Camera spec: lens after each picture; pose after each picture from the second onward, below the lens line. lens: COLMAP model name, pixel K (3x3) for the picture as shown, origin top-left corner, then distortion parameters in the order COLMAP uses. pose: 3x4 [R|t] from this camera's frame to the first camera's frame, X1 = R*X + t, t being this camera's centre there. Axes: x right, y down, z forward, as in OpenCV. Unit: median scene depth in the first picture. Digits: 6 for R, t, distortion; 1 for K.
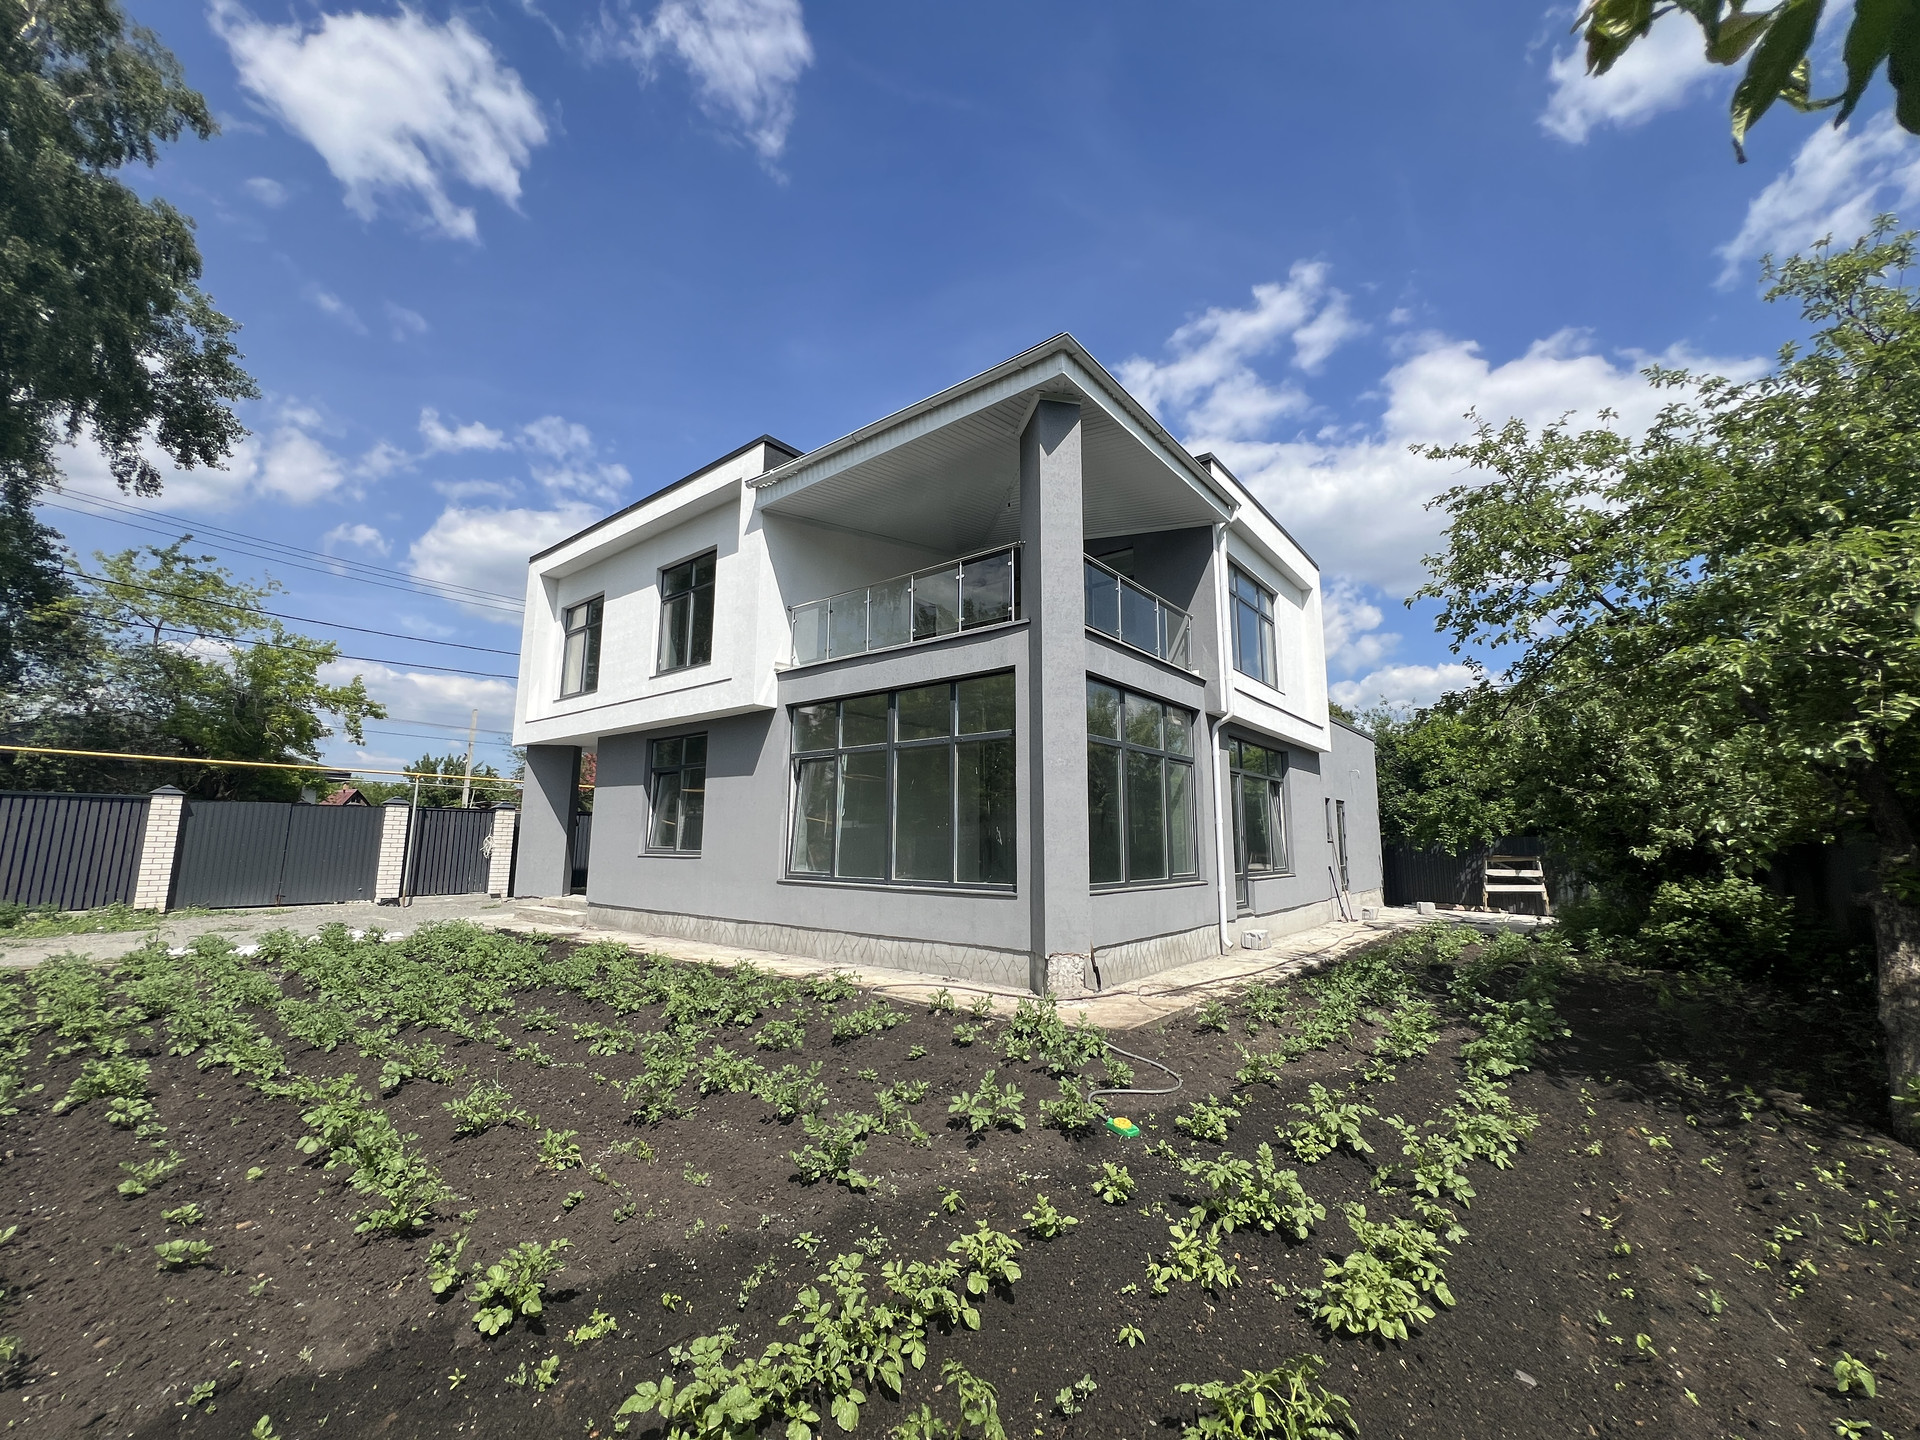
lens RADIAL K [[769.4, 0, 960.3], [0, 769.4, 725.6], [0, 0, 1]] dist [-0.001358, 0.000741]
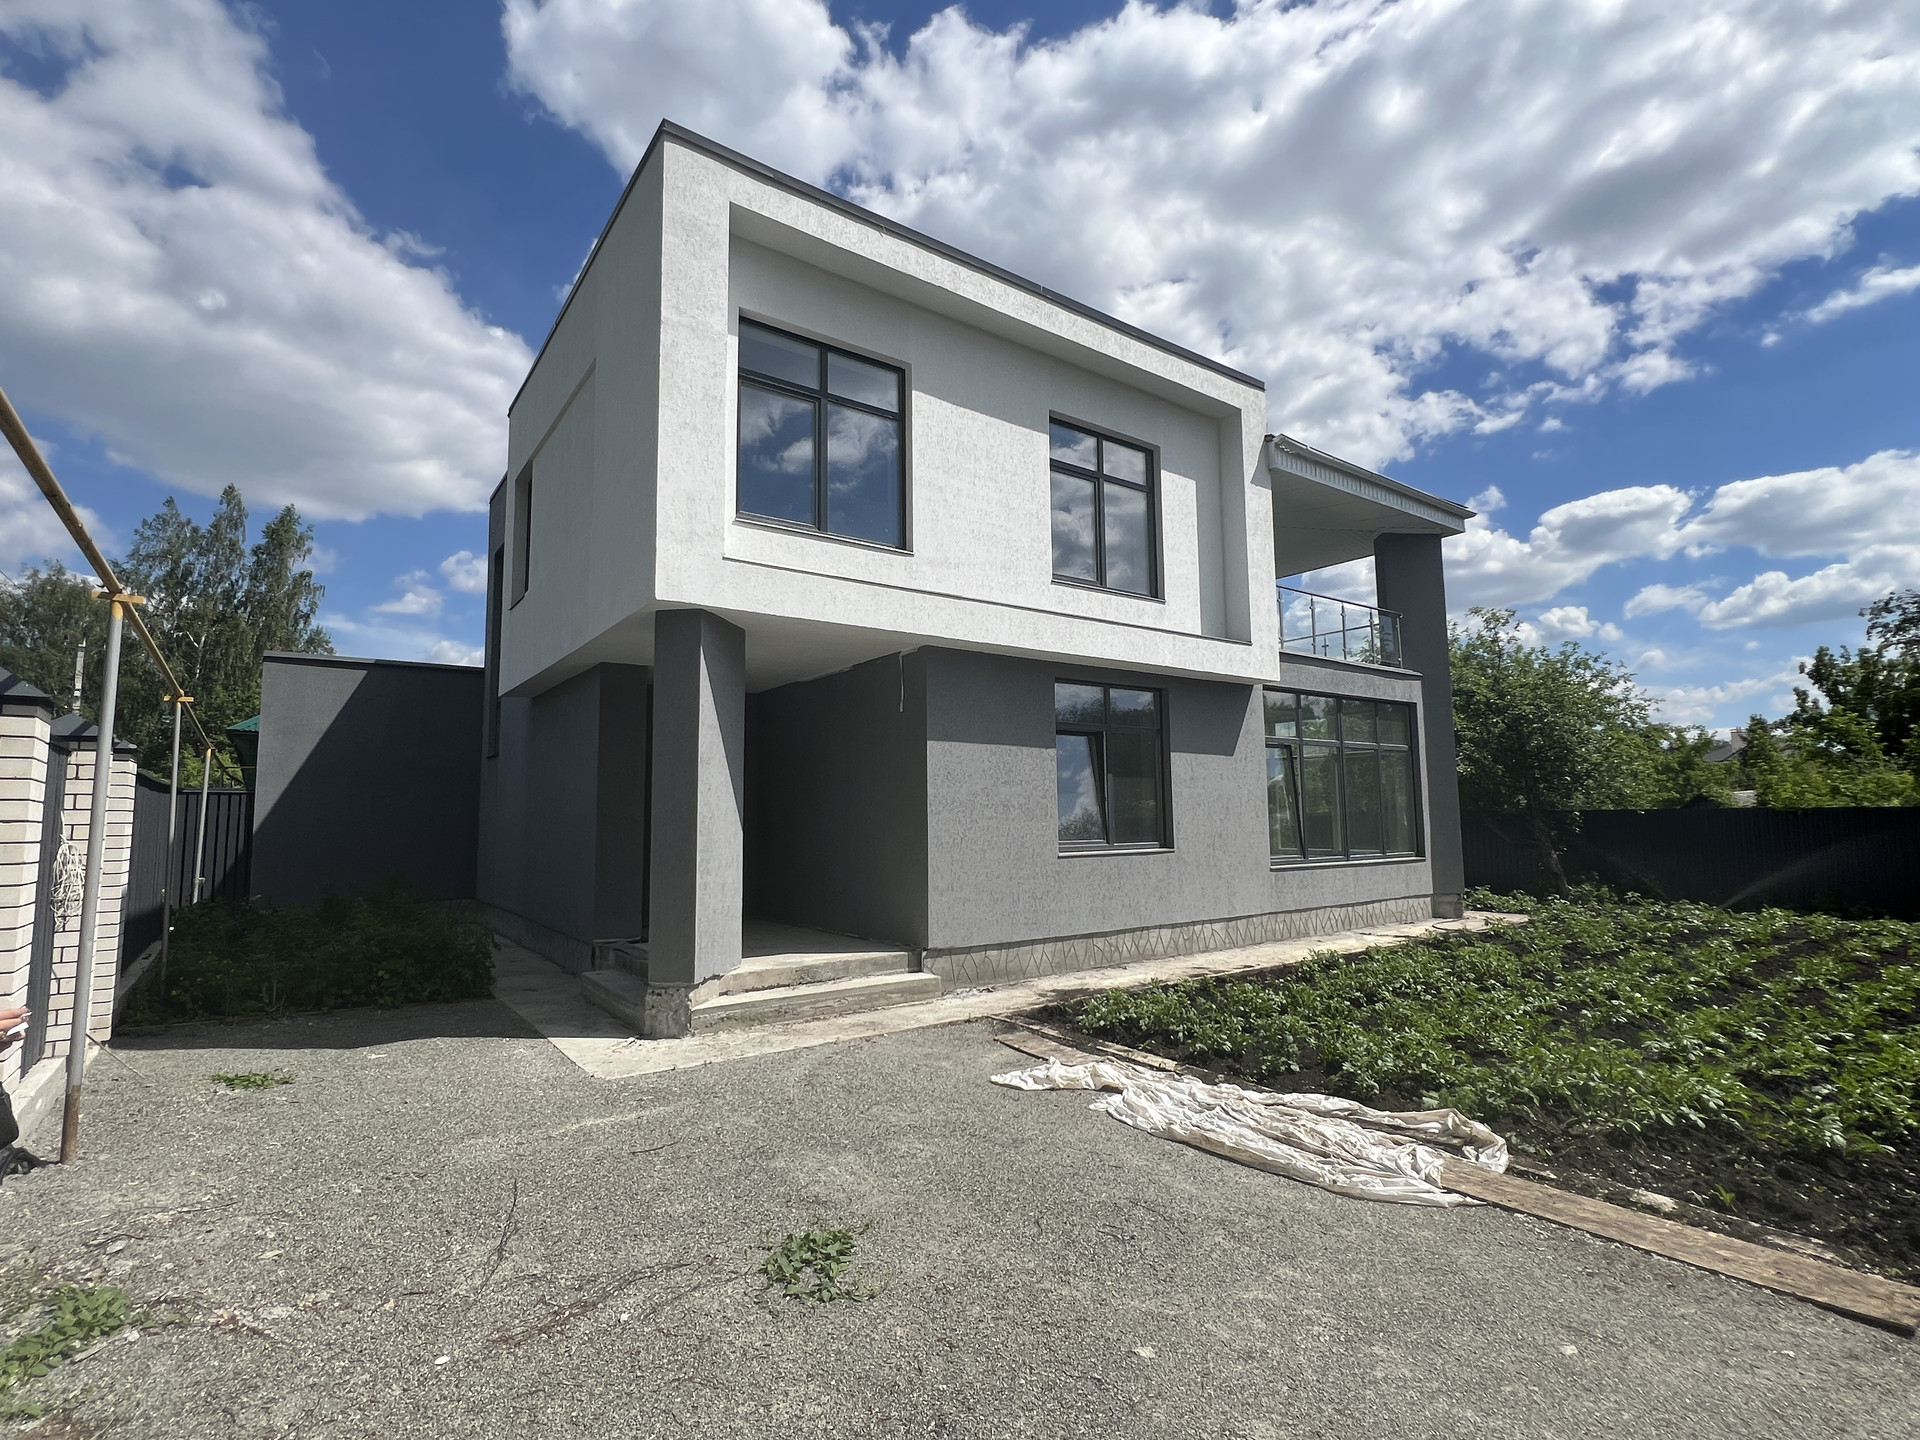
lens RADIAL K [[919.3, 0, 960.0], [0, 919.3, 720.0], [0, 0, 1]] dist [0.000463, 0.000015]
pose [[0.259230, 0.092534, 0.961373, -1.319308], [-0.134946, 0.989106, -0.058816, 0.124038], [-0.956342, -0.114486, 0.268893, 0.977180]]
